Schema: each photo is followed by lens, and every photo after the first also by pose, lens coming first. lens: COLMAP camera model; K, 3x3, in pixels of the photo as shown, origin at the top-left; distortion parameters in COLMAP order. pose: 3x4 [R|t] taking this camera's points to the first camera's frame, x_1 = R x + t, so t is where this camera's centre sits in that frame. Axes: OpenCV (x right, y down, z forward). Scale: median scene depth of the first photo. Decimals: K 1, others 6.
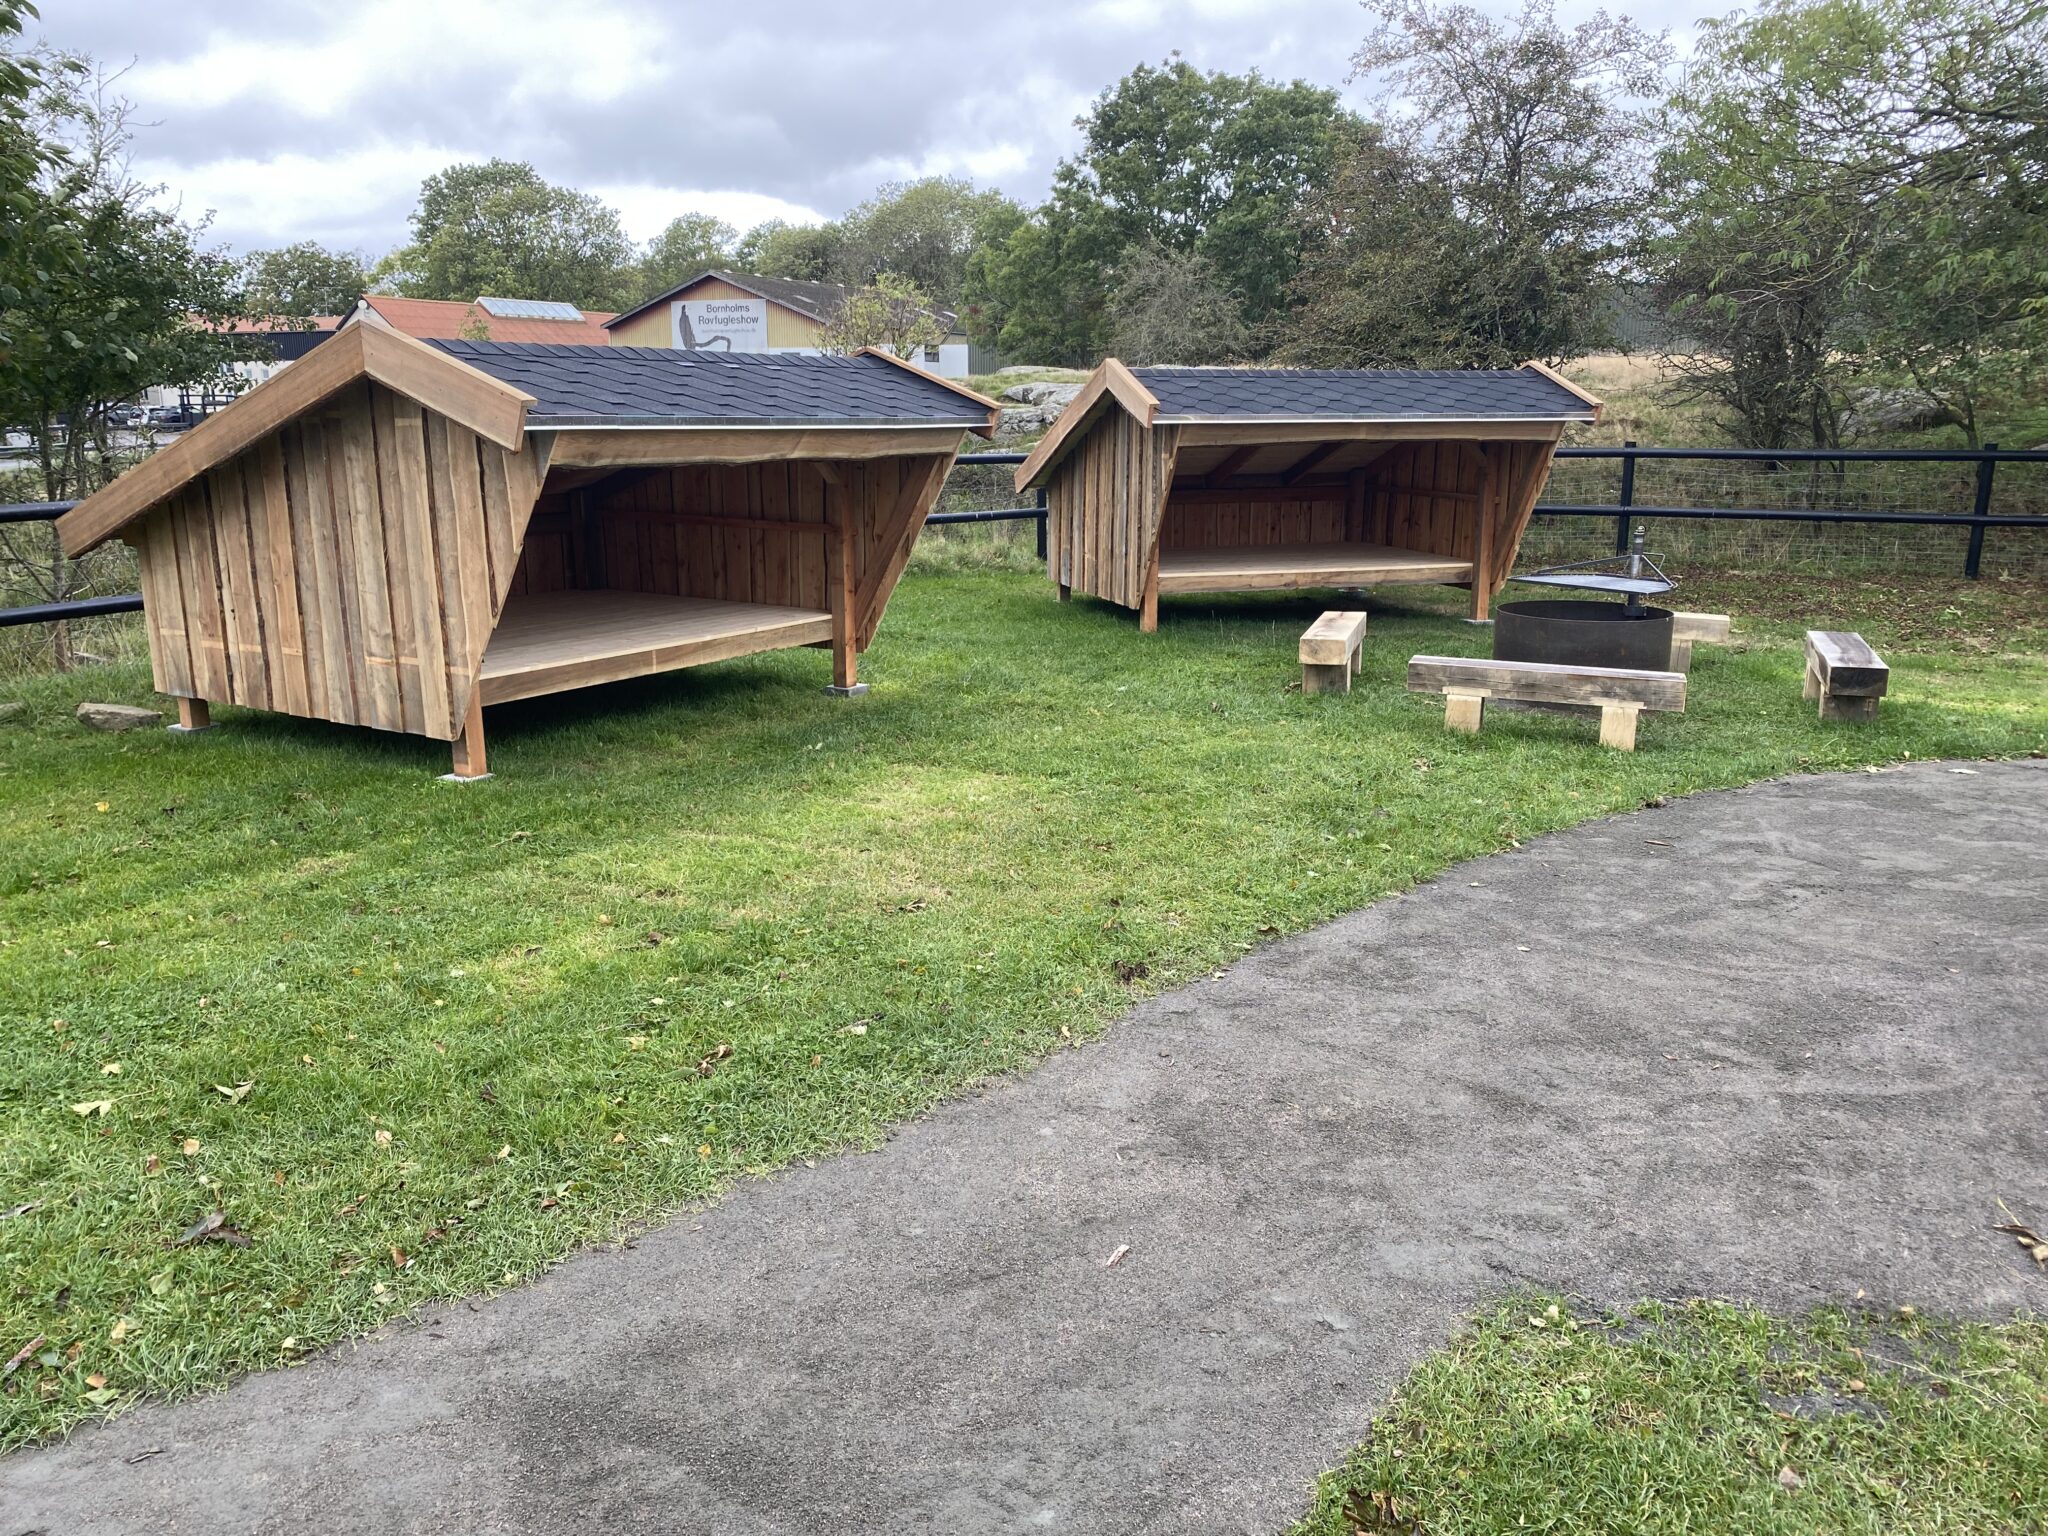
lens RADIAL K [[1555.4, 0, 1015.9], [0, 1555.4, 761.8], [0, 0, 1]] dist [0.014386, 0.004655]
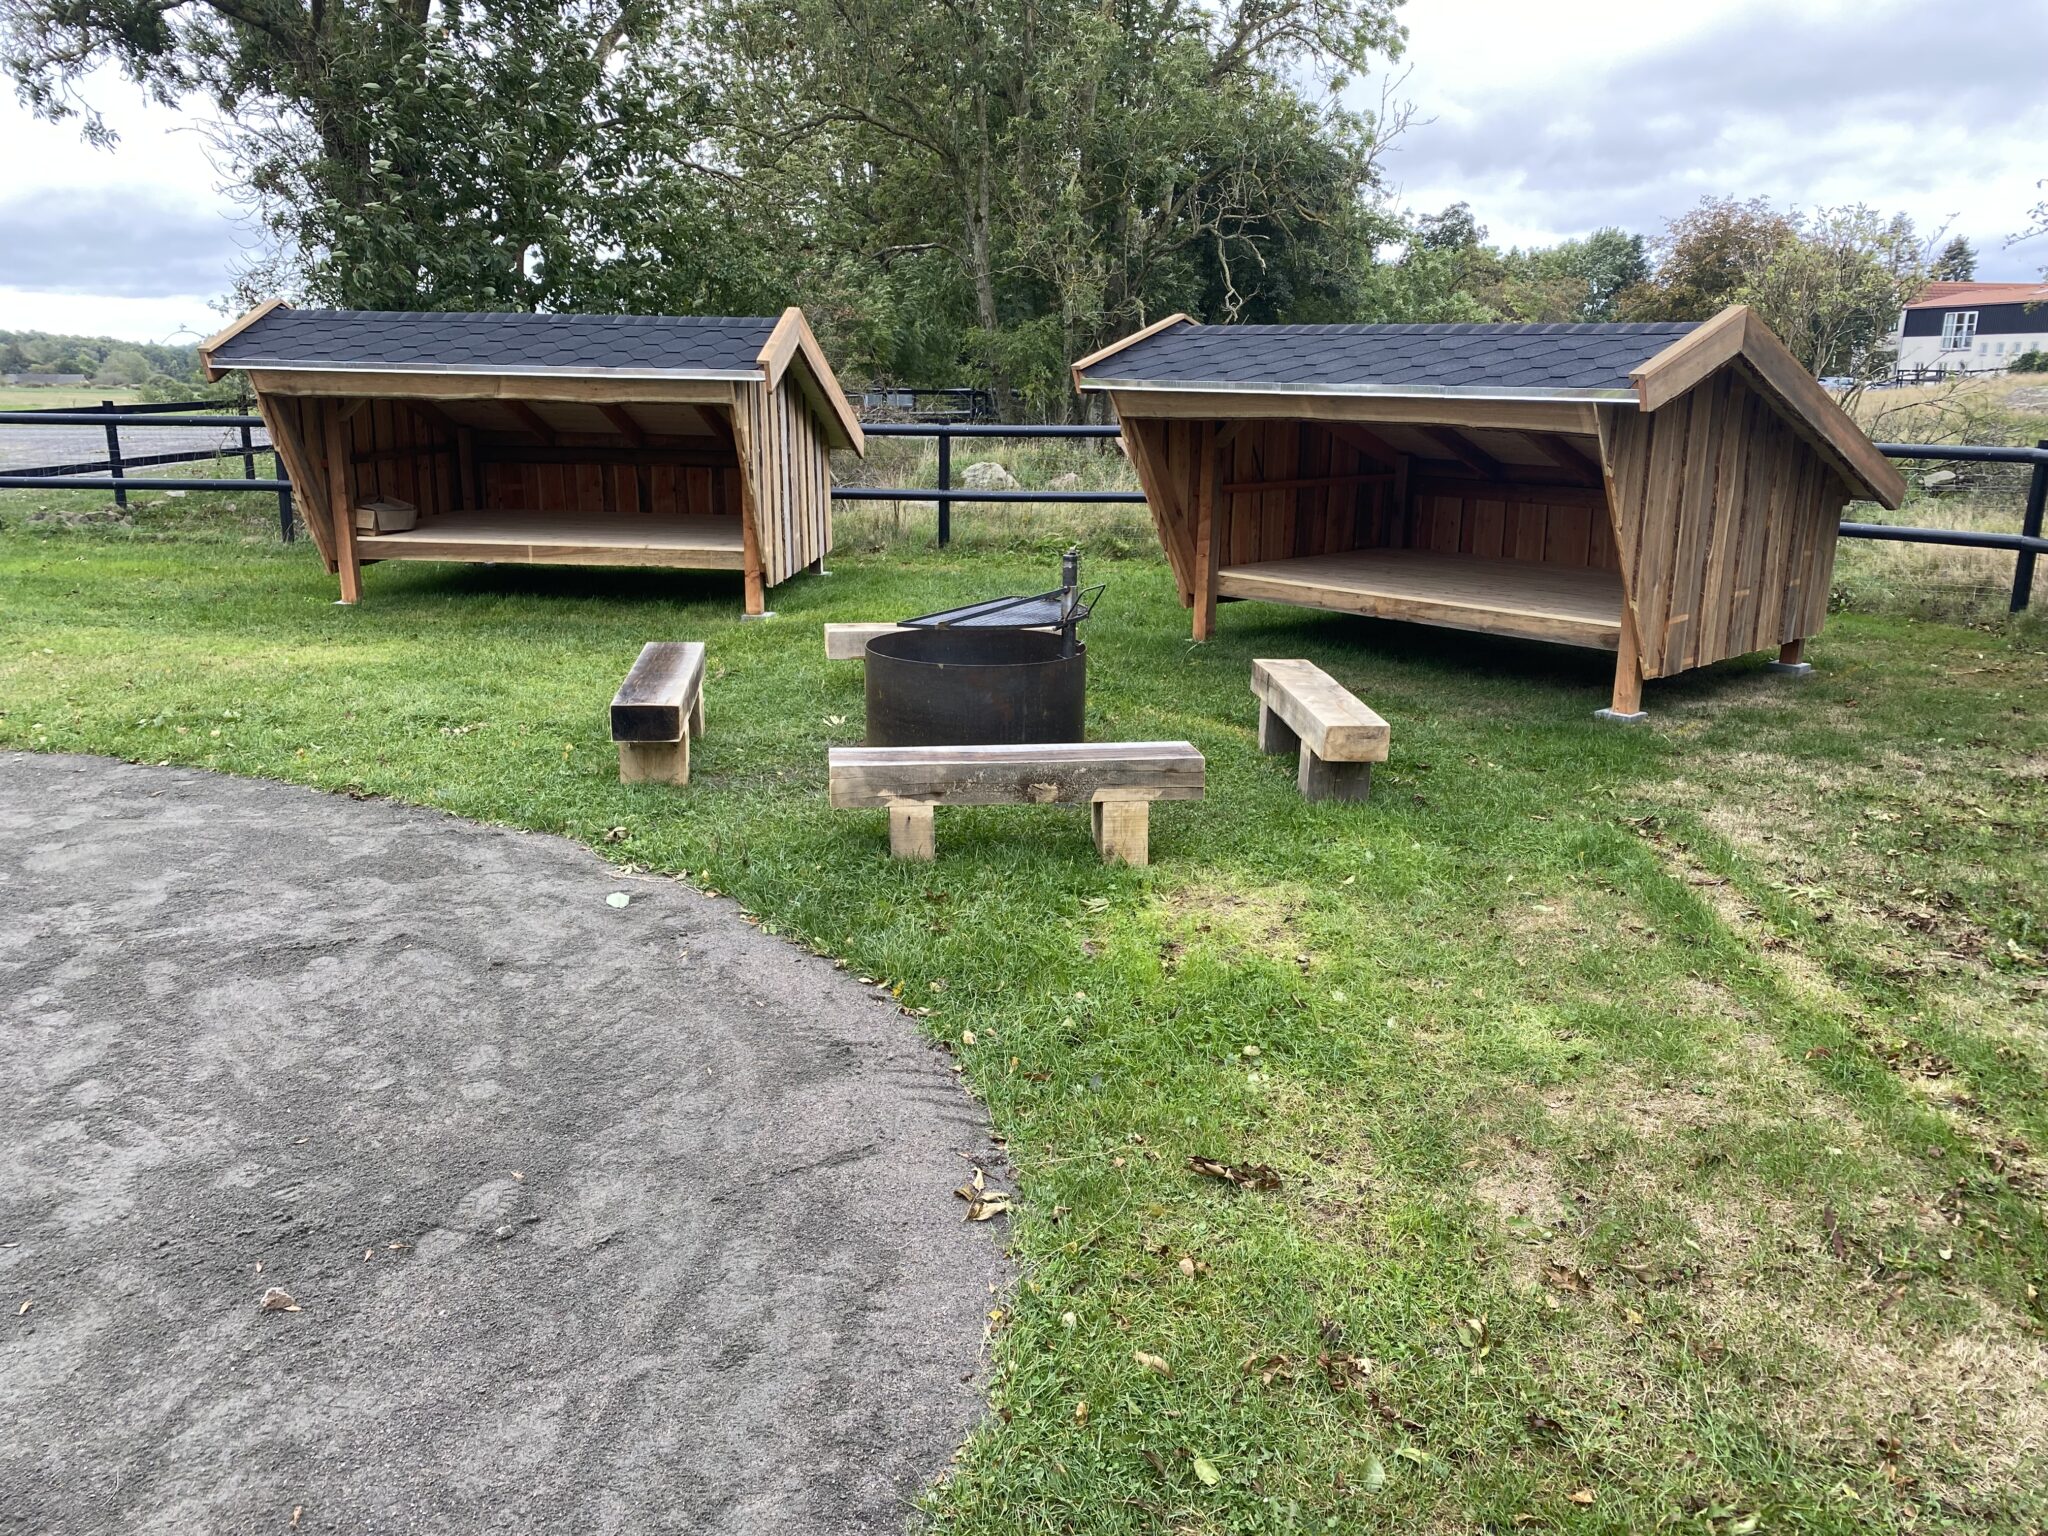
lens RADIAL K [[1555.4, 0, 1017.8], [0, 1555.4, 775.8], [0, 0, 1]] dist [0.014386, 0.004655]
pose [[0.488312, 0.235775, -0.840215, 1.111068], [-0.210116, 0.966251, 0.149028, -0.165612], [0.846996, 0.103770, 0.521372, 0.682589]]
